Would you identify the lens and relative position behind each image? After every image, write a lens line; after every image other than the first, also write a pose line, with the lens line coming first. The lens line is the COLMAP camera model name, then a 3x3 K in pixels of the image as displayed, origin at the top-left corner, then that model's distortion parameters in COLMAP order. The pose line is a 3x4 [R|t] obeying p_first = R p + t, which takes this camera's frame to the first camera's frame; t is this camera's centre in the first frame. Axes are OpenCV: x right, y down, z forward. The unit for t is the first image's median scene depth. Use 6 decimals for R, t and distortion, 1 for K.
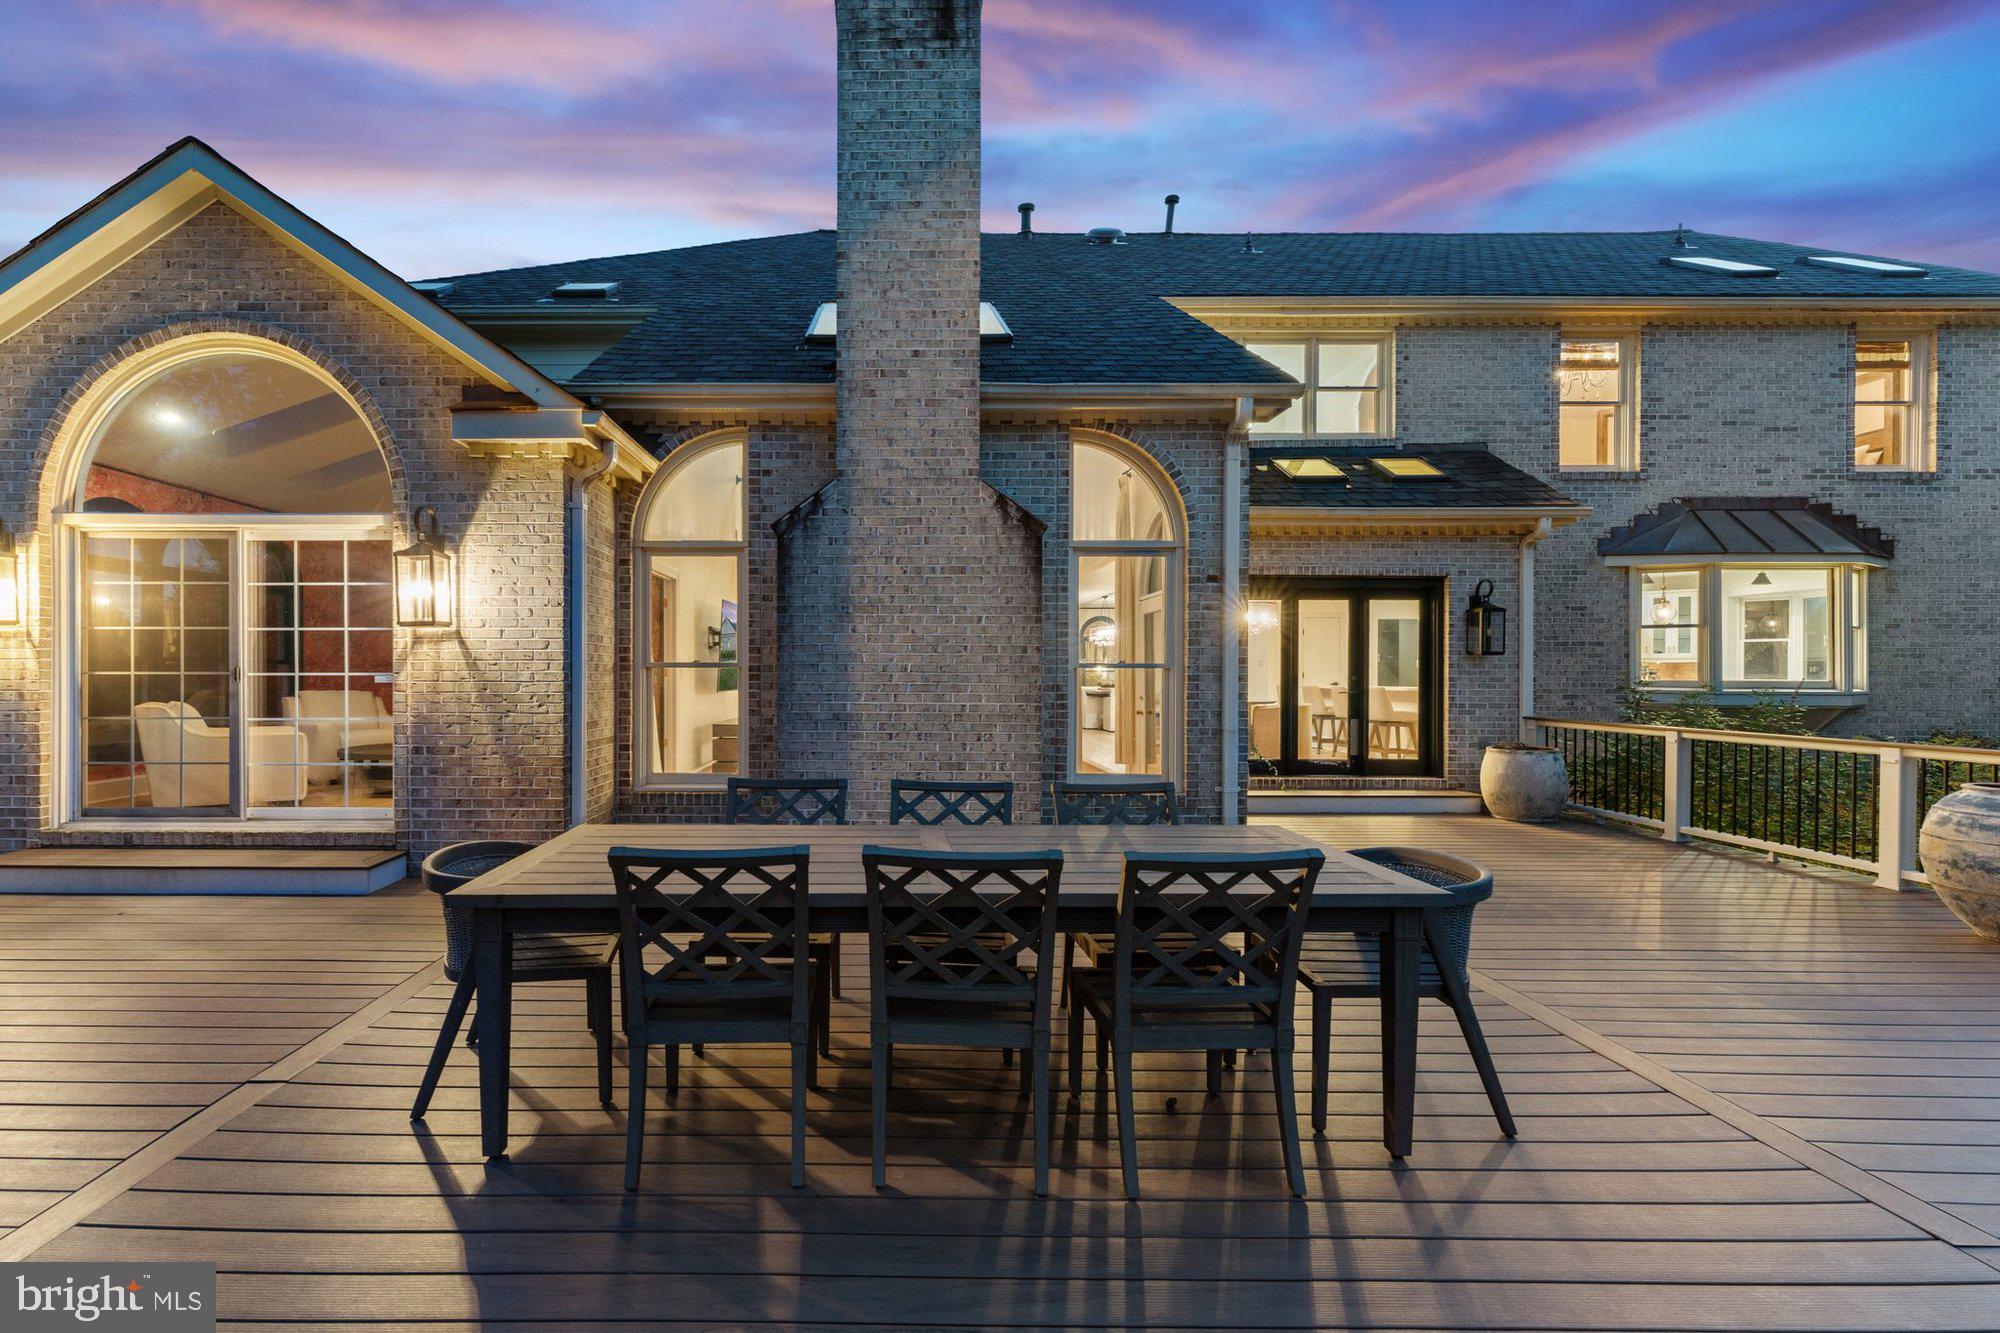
lens RADIAL K [[802.2, 0, 994.1], [0, 802.2, 665.5], [0, 0, 1]] dist [0.000566, 0.000030]
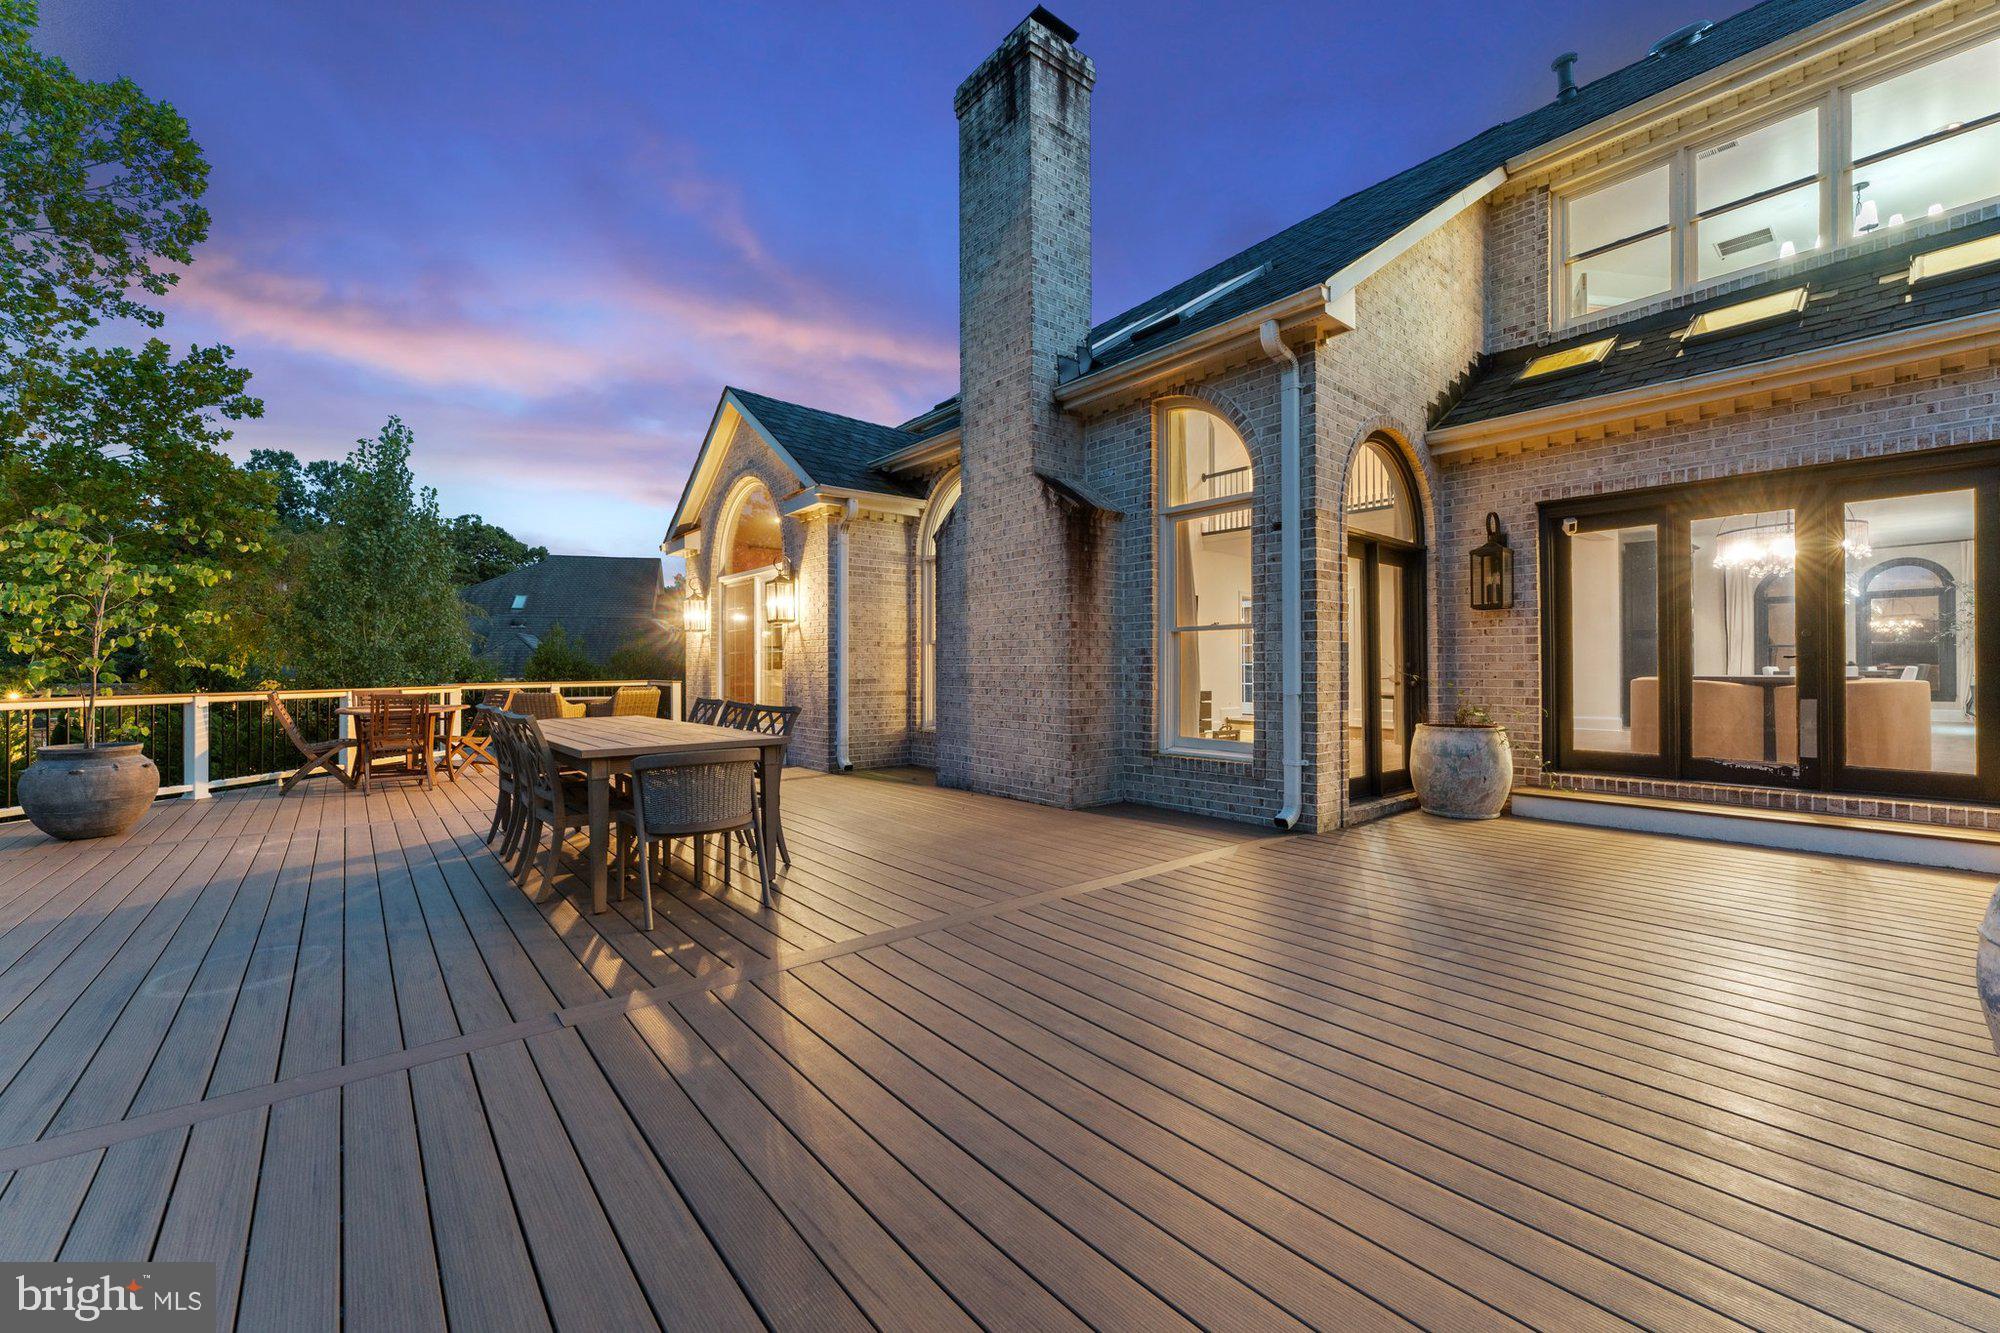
lens RADIAL K [[791.8, 0, 995.7], [0, 791.8, 648.0], [0, 0, 1]] dist [0.000073, 0.000189]
pose [[0.642339, -0.027095, -0.765942, 0.831641], [0.017945, 0.999633, -0.020313, 0.045417], [0.766211, -0.000696, 0.642589, 0.210304]]
